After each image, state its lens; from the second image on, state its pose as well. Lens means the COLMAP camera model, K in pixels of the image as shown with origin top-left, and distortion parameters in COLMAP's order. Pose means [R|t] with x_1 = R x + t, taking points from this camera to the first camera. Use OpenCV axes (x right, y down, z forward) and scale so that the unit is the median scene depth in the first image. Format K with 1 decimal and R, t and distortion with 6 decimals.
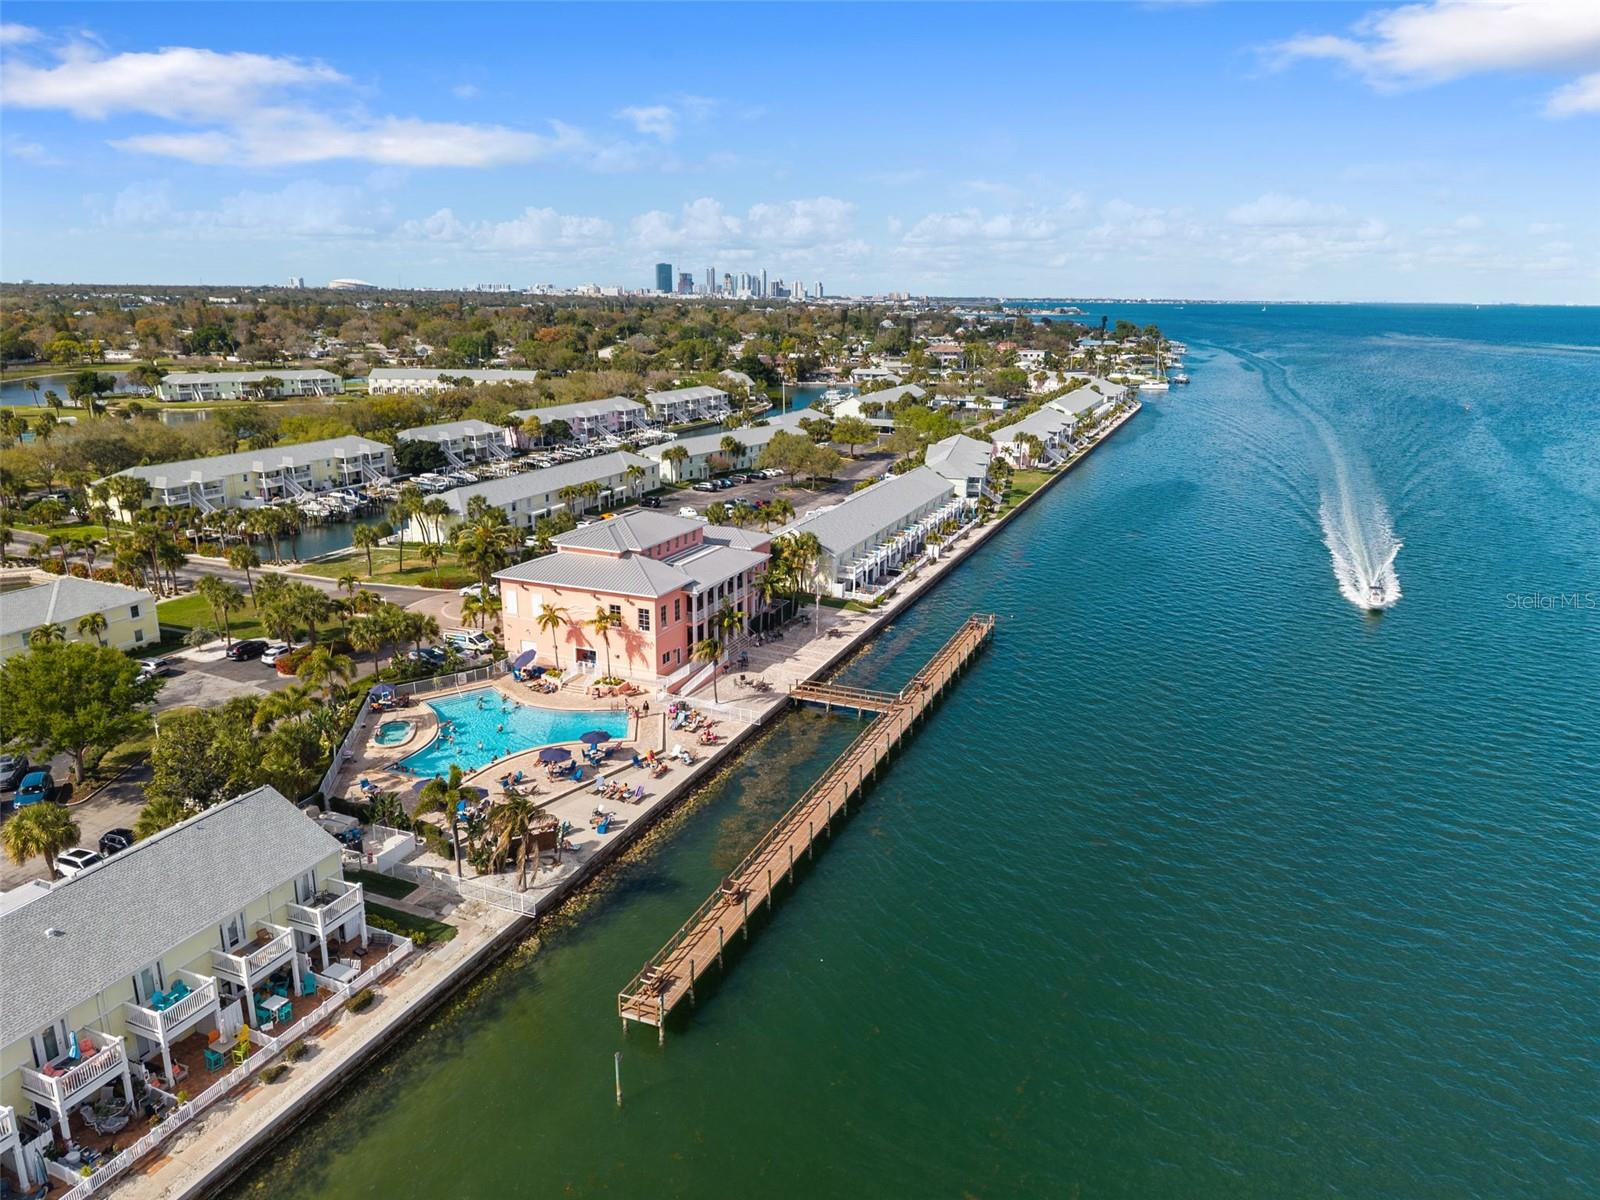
lens RADIAL K [[1094.5, 0, 800.0], [0, 1094.5, 600.0], [0, 0, 1]] dist [0.014268, 0.000331]
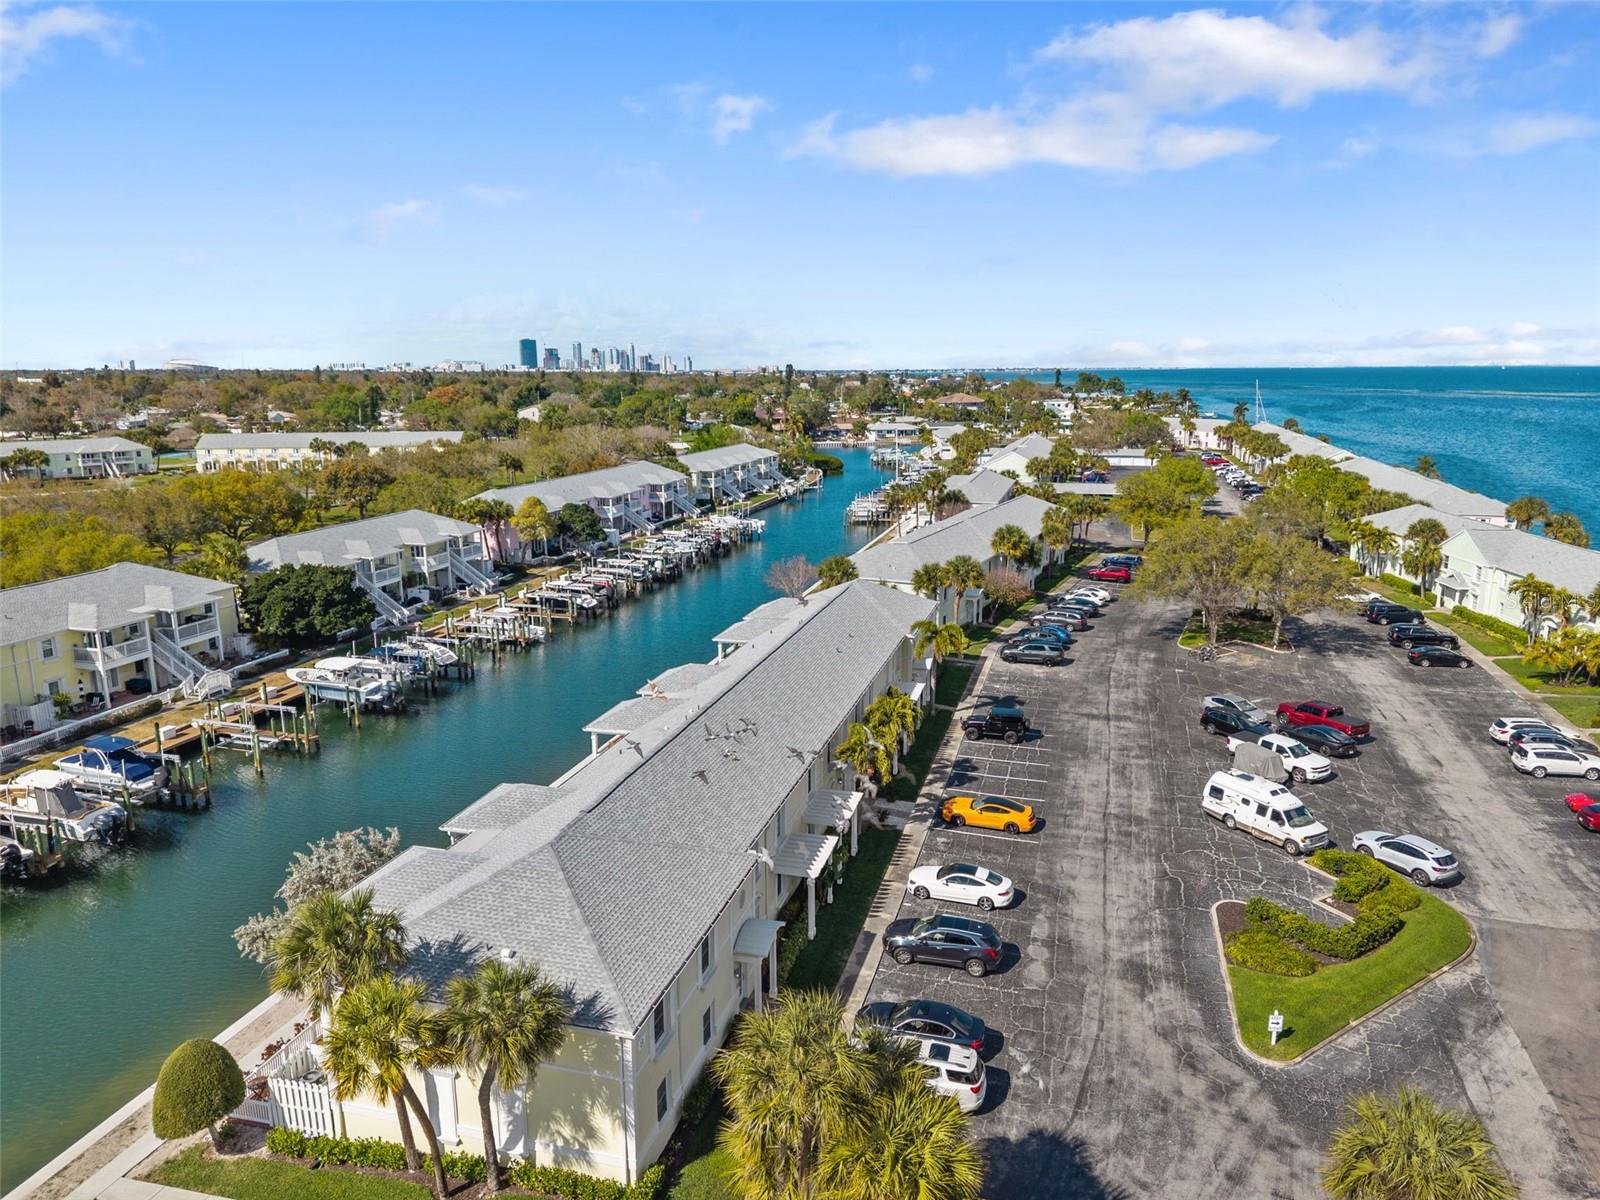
lens RADIAL K [[1083.6, 0, 800.0], [0, 1083.6, 600.0], [0, 0, 1]] dist [0.010702, -0.002213]
pose [[0.991704, -0.045055, 0.120389, -0.178779], [0.052506, 0.996849, -0.059456, -0.083478], [-0.117331, 0.065284, 0.990945, 0.484467]]
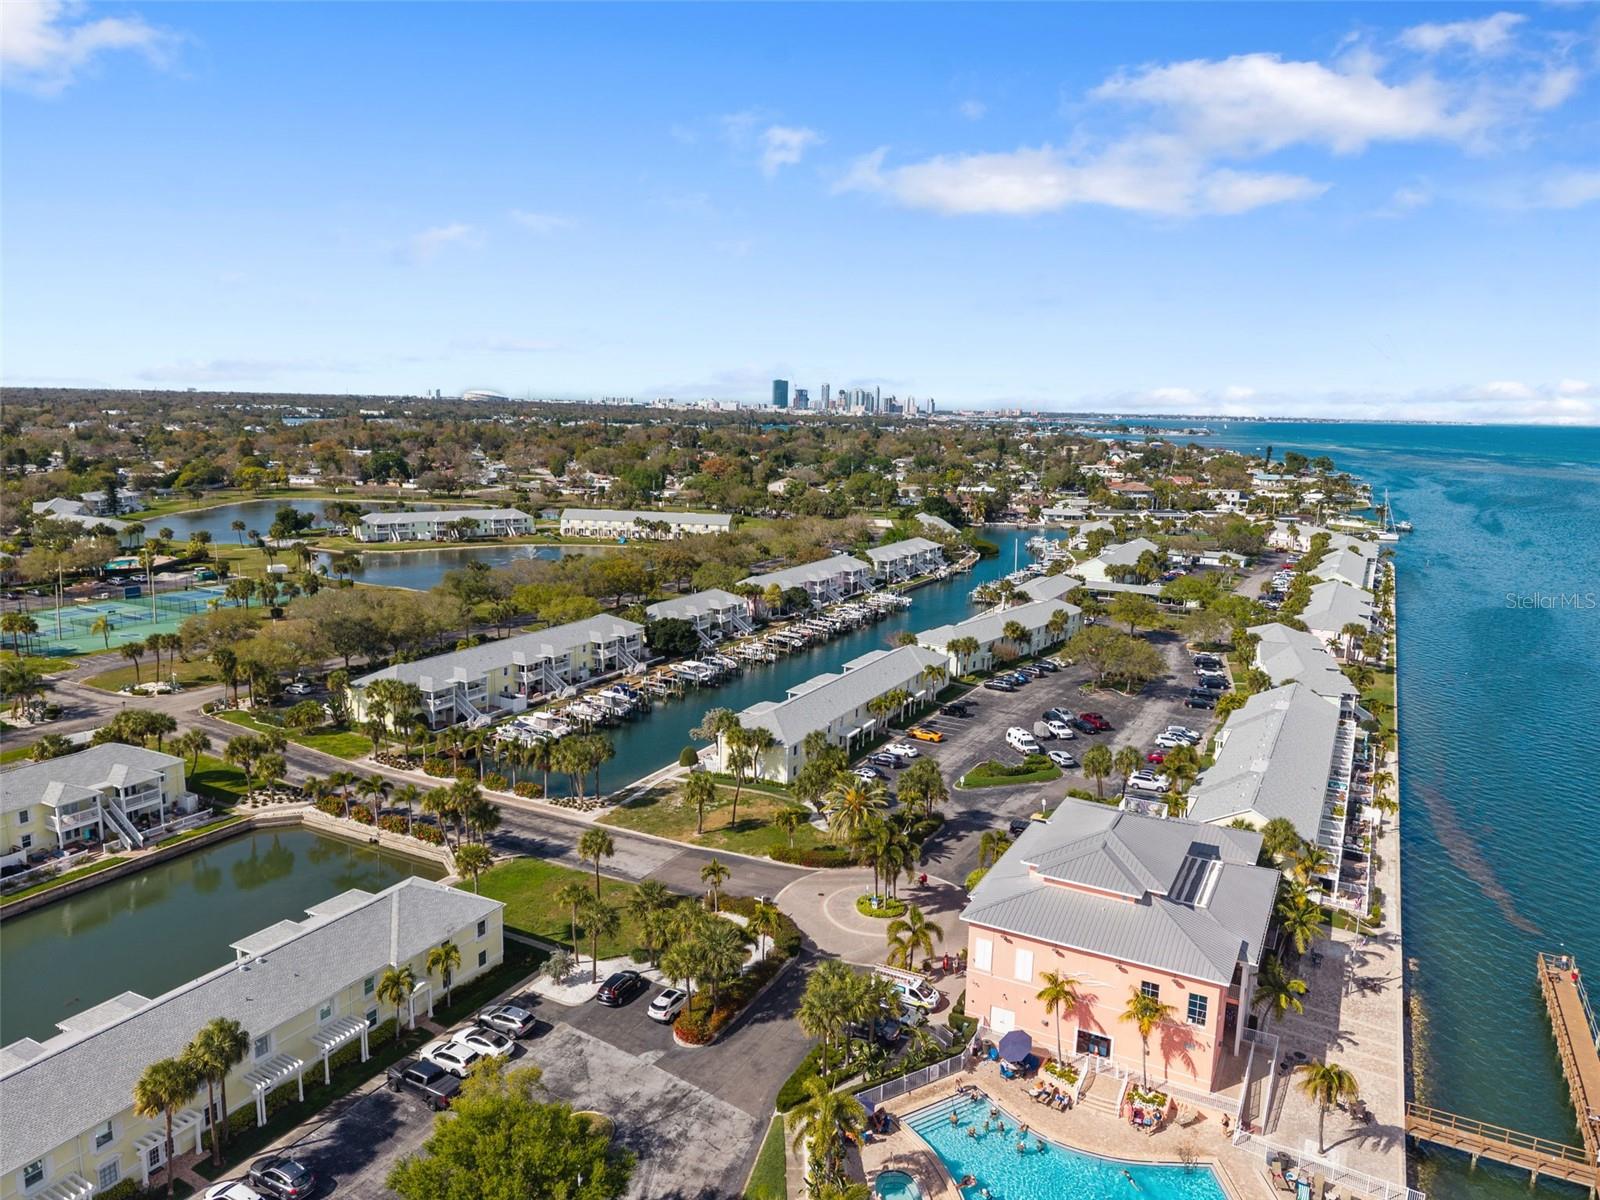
lens RADIAL K [[1081.2, 0, 800.0], [0, 1081.2, 600.0], [0, 0, 1]] dist [0.063686, -0.001888]
pose [[0.995582, 0.024641, -0.090602, -0.135146], [-0.033210, 0.994987, -0.094326, -0.067574], [0.087824, 0.096918, 0.991410, 0.096469]]
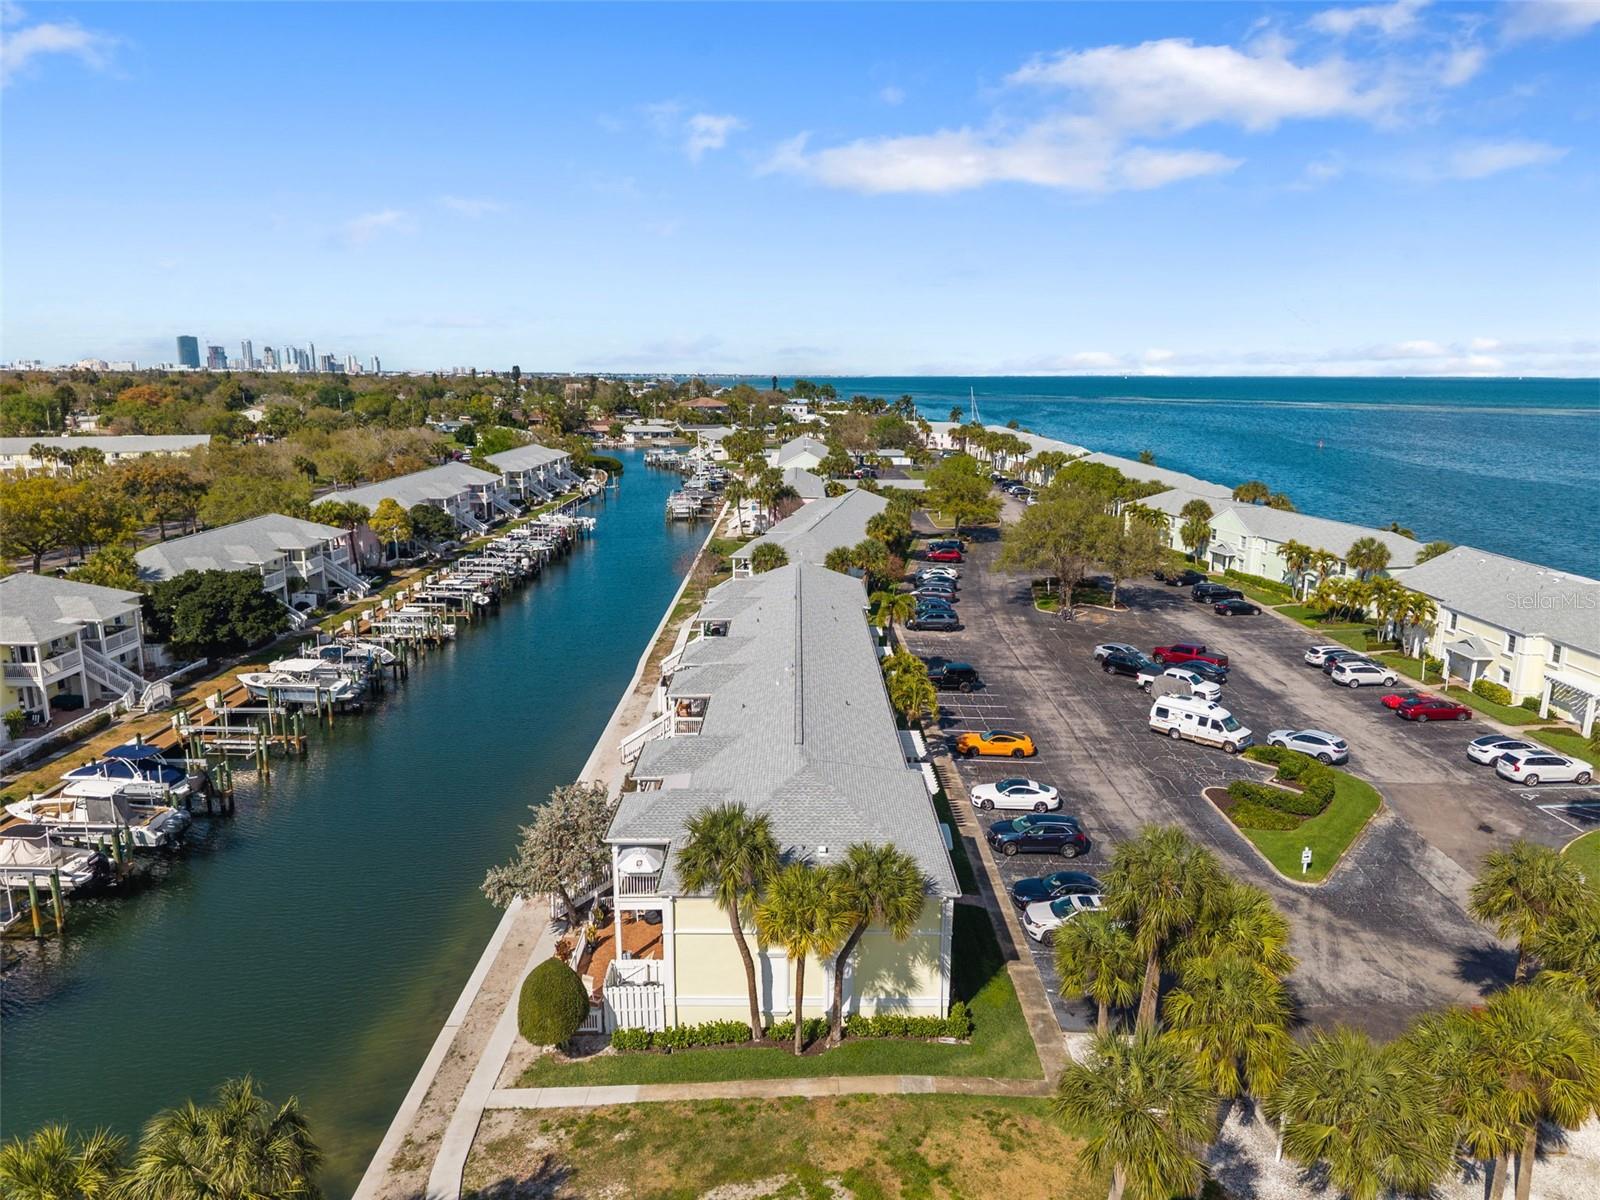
lens RADIAL K [[1067.6, 0, 800.0], [0, 1067.6, 600.0], [0, 0, 1]] dist [0.035880, -0.055075]
pose [[0.921303, -0.089657, 0.378368, -0.252714], [0.112548, 0.992889, -0.038775, -0.081476], [-0.372201, 0.078308, 0.924843, 0.475466]]
